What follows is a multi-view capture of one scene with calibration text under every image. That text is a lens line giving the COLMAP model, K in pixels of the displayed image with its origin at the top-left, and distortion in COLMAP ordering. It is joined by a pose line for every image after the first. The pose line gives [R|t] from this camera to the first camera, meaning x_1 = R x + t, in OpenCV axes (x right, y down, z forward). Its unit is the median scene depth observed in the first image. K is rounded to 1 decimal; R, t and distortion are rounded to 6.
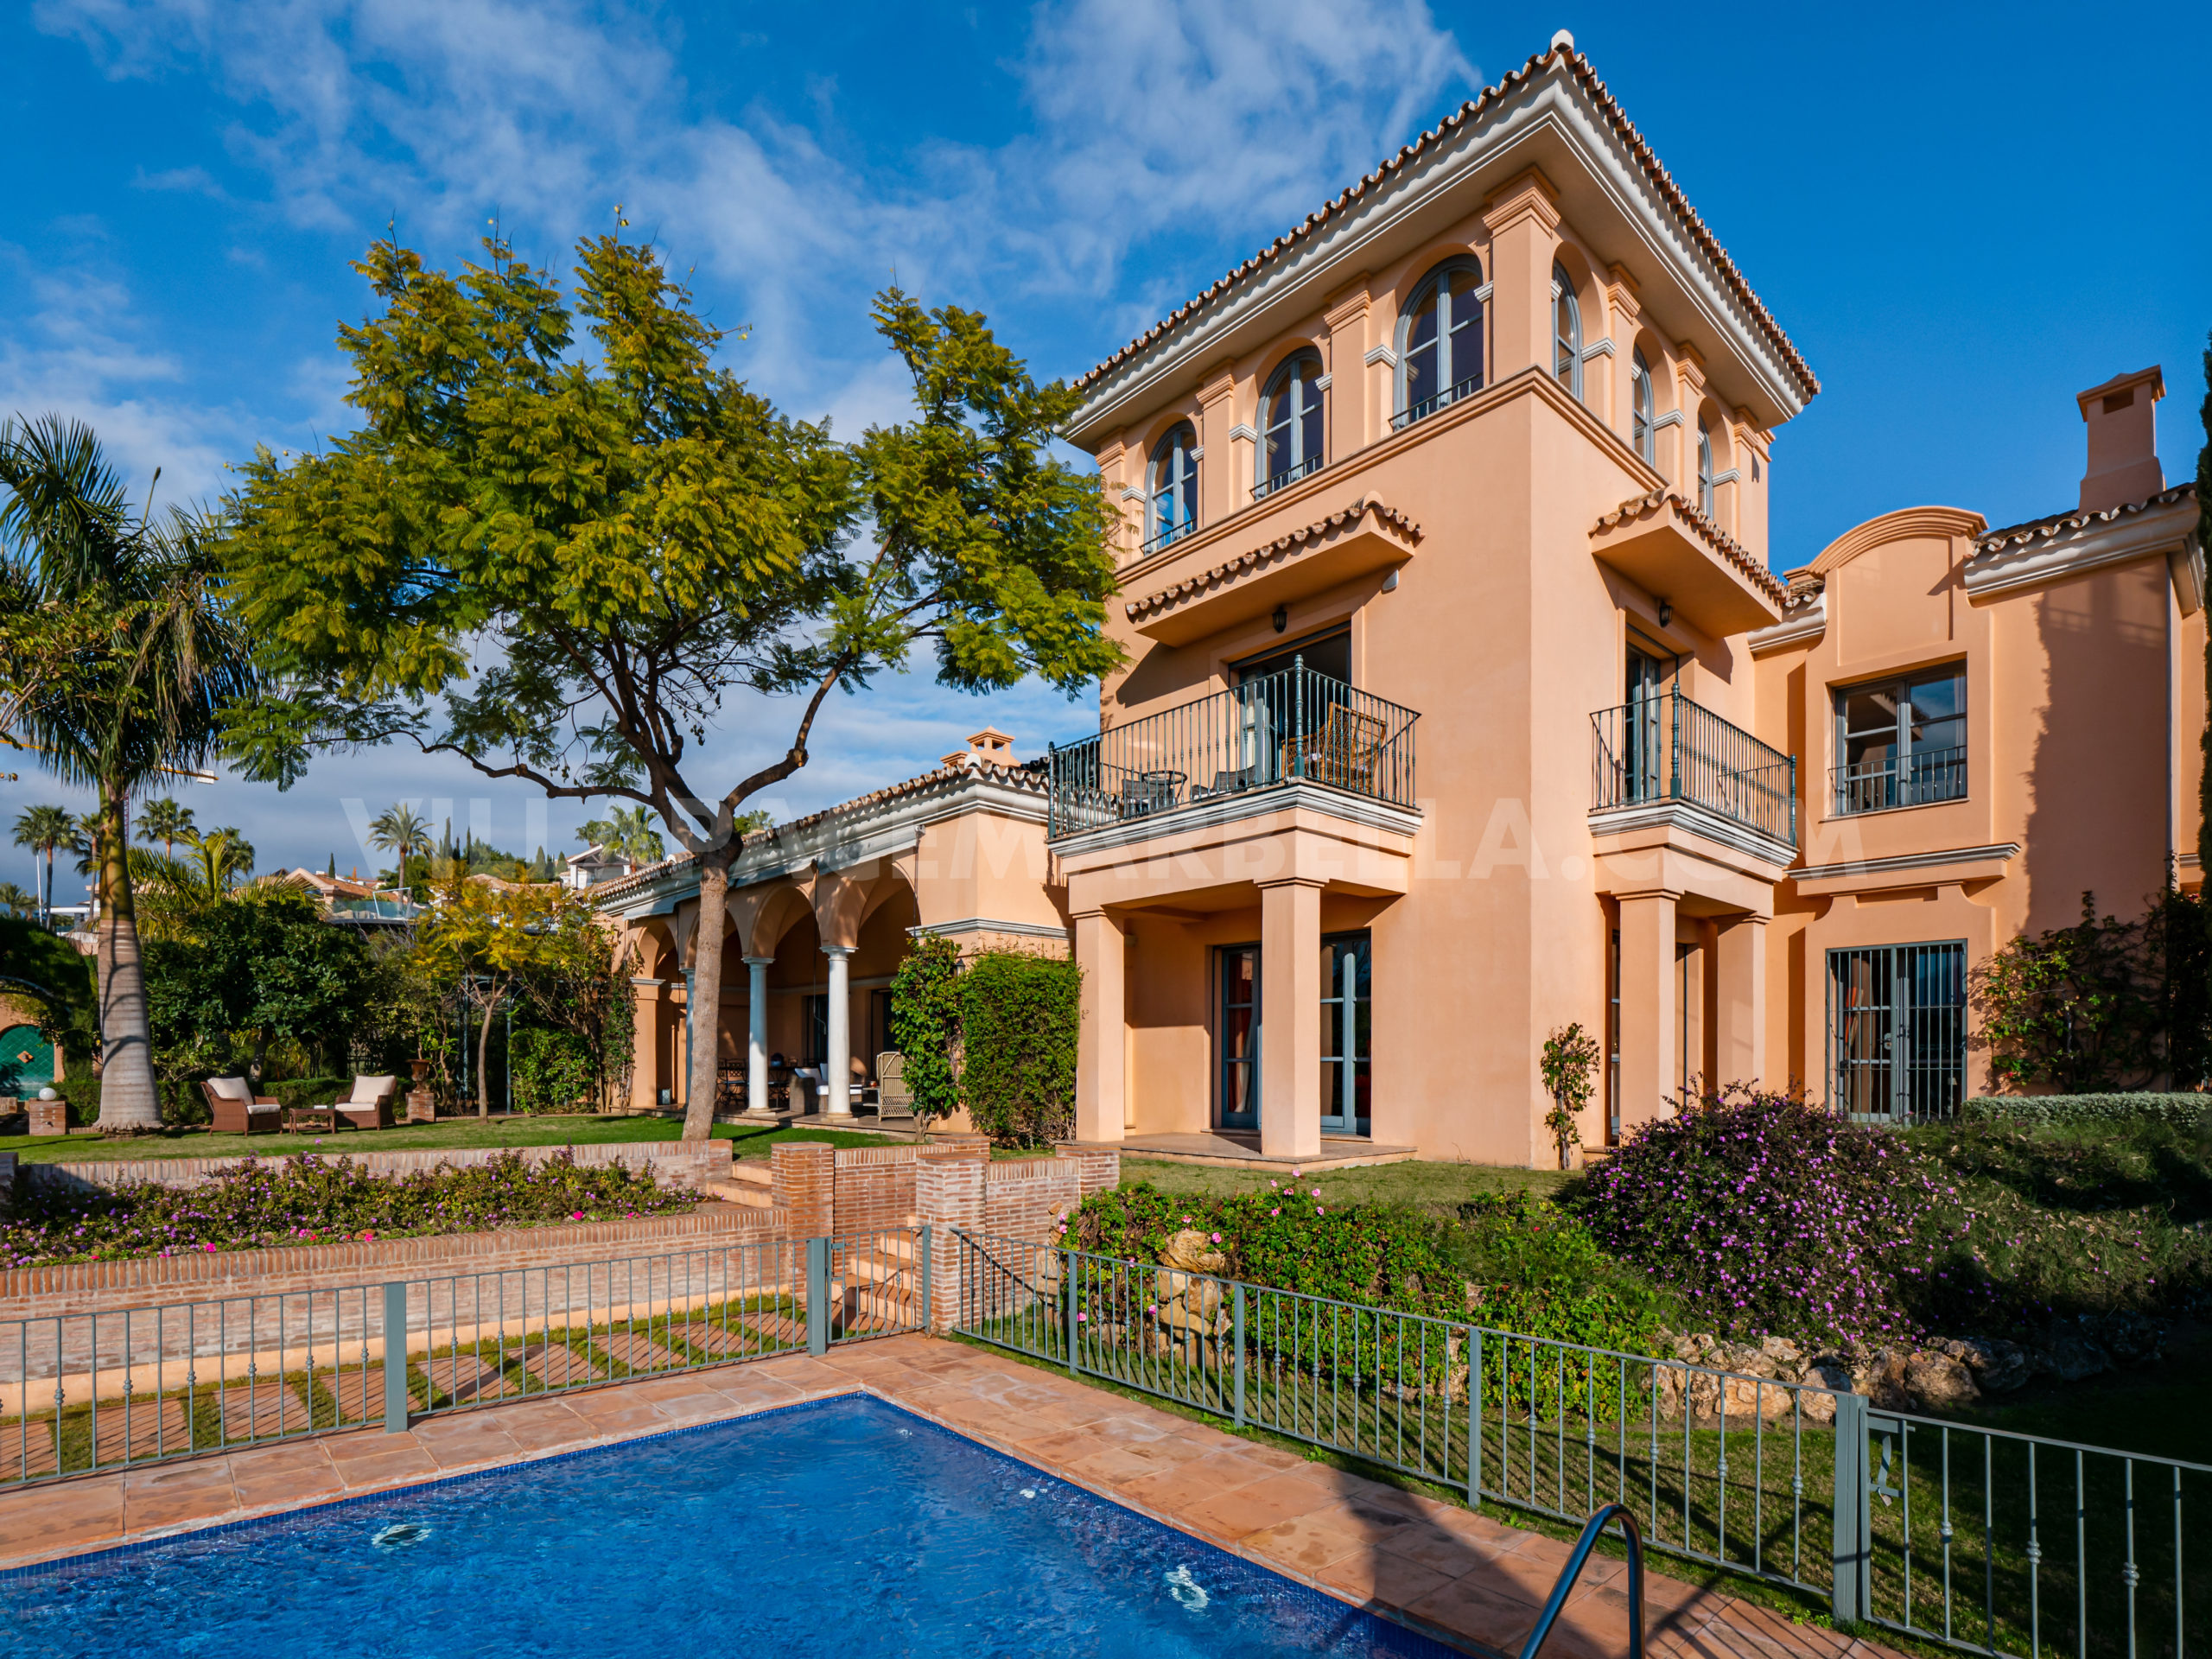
lens RADIAL K [[1087.3, 0, 1072.5], [0, 1087.3, 1044.9], [0, 0, 1]] dist [-0.009072, -0.006115]
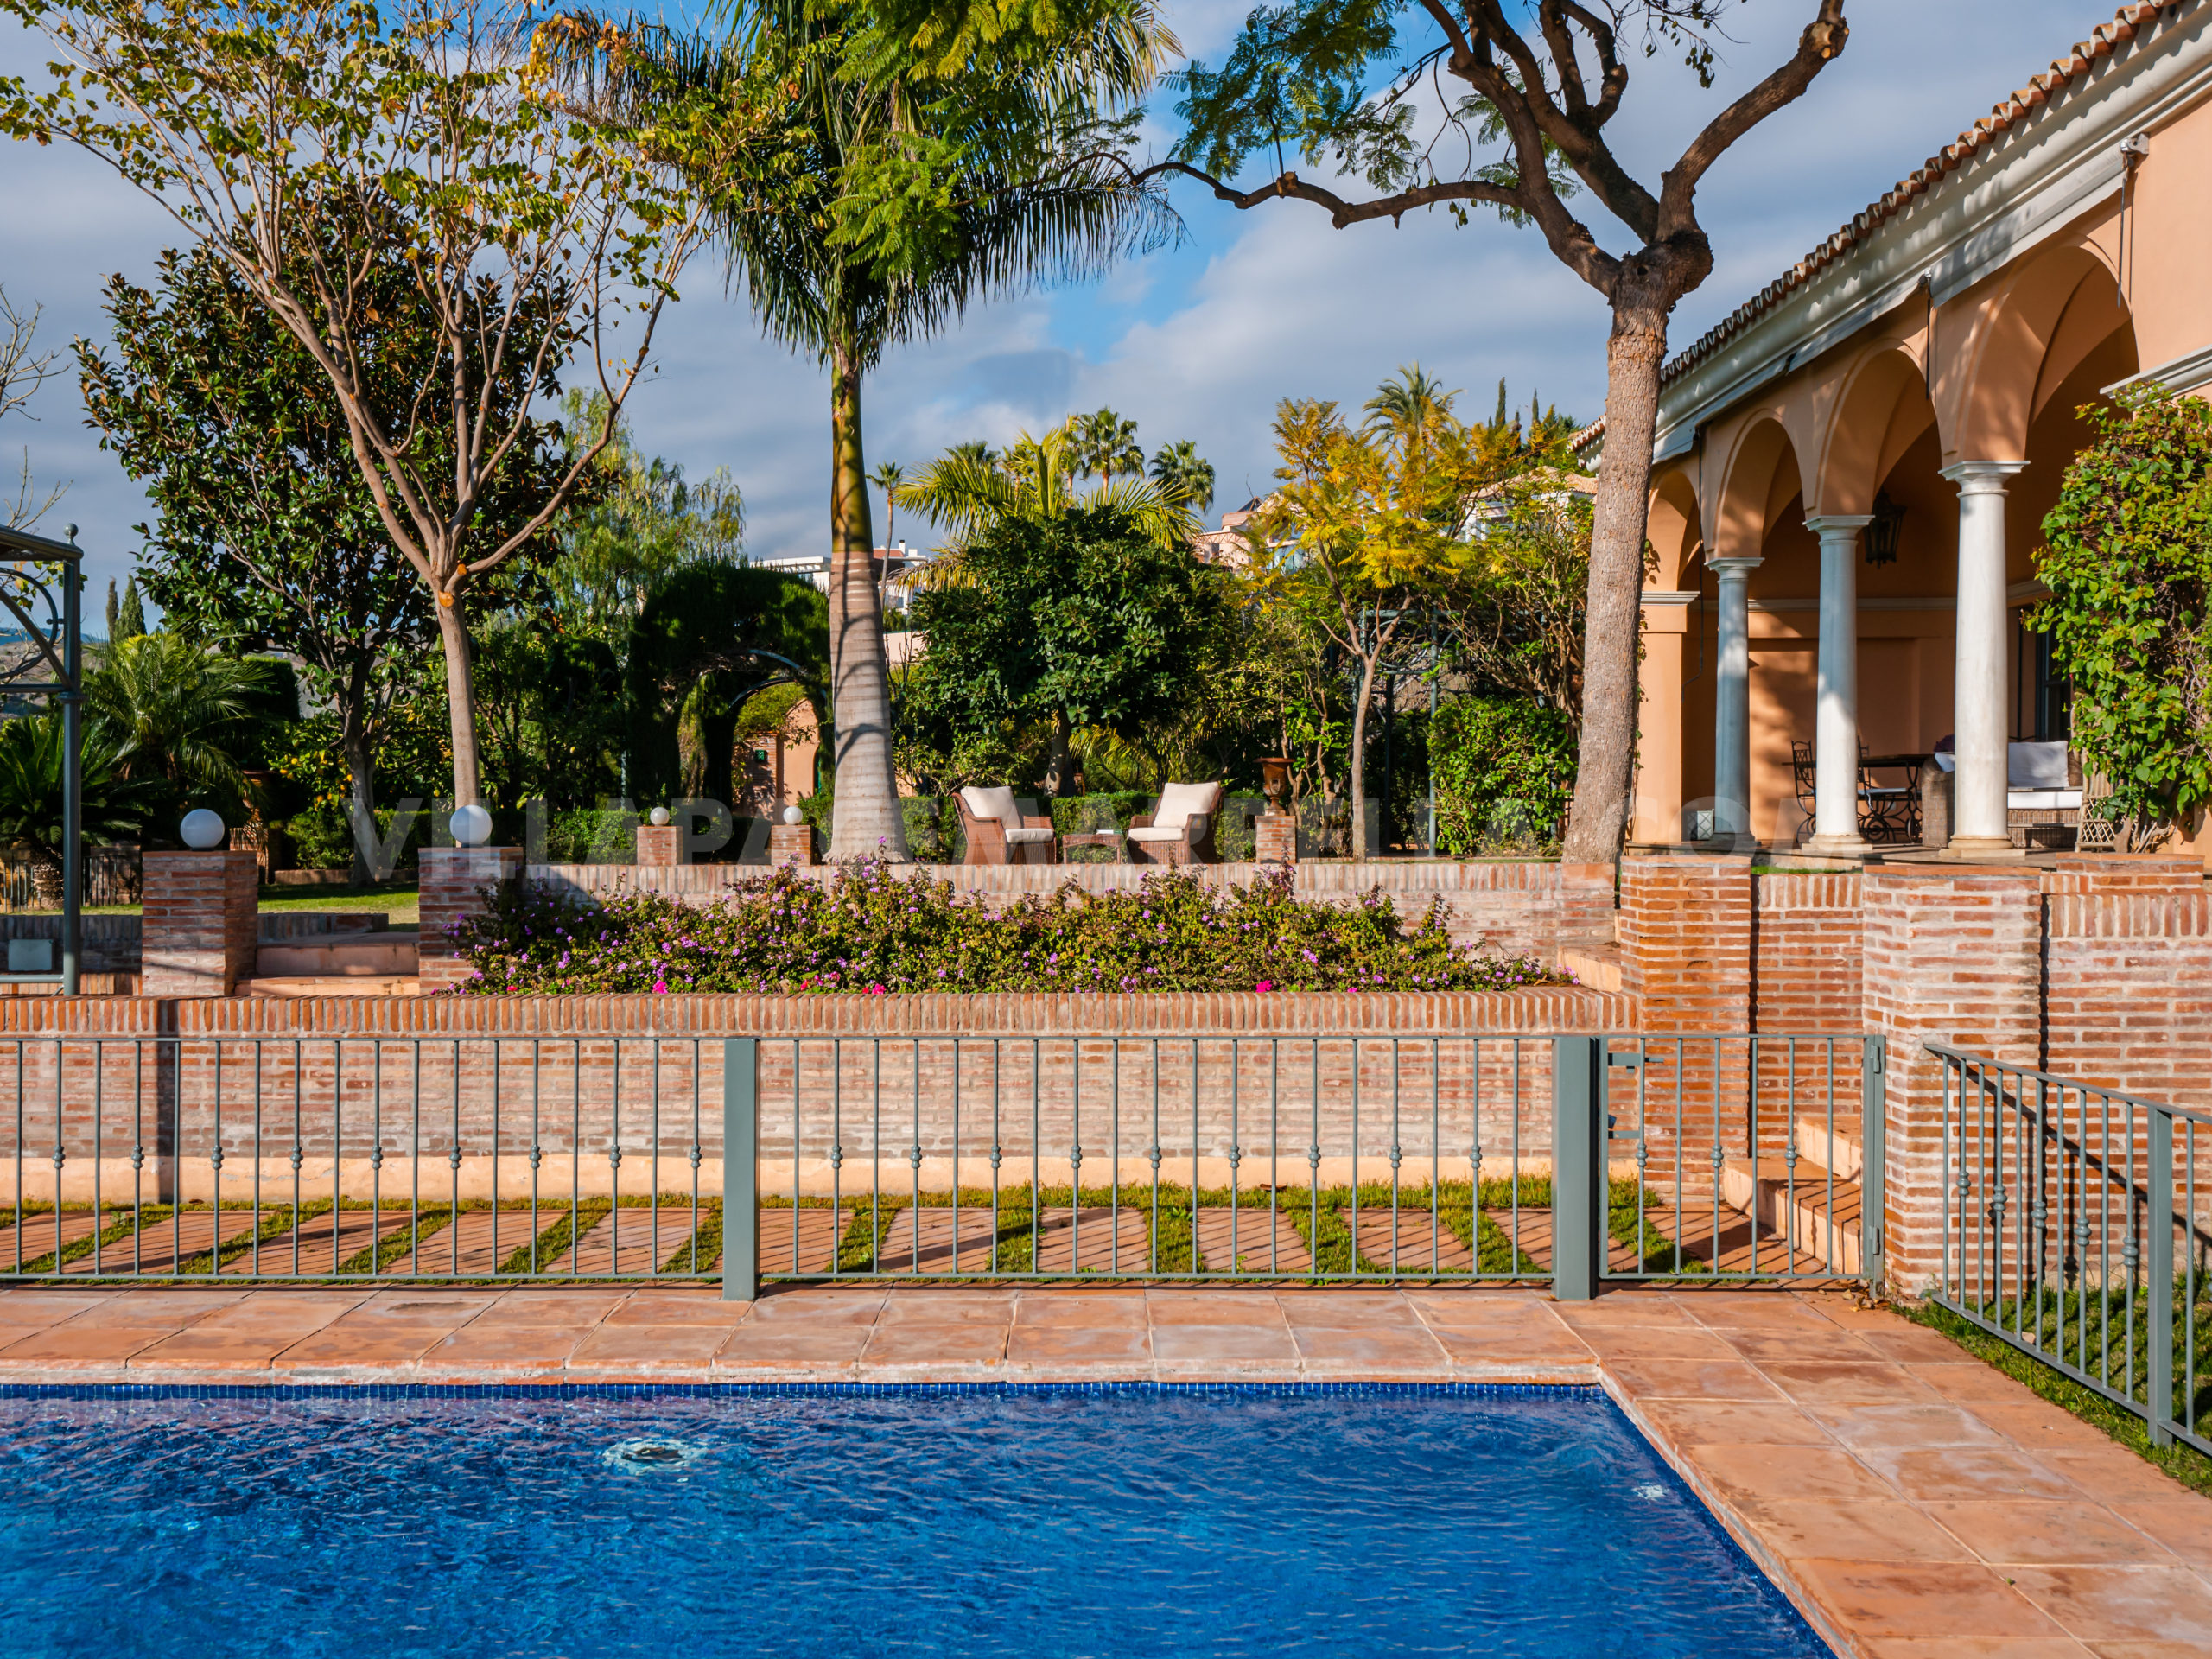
lens RADIAL K [[2120.6, 0, 1035.5], [0, 2120.6, 834.6], [0, 0, 1]] dist [0.003399, 0.000000]
pose [[0.744983, -0.001492, -0.667082, 0.096783], [0.024814, 0.999367, 0.025478, 0.037579], [0.666622, -0.035534, 0.744549, 0.118727]]
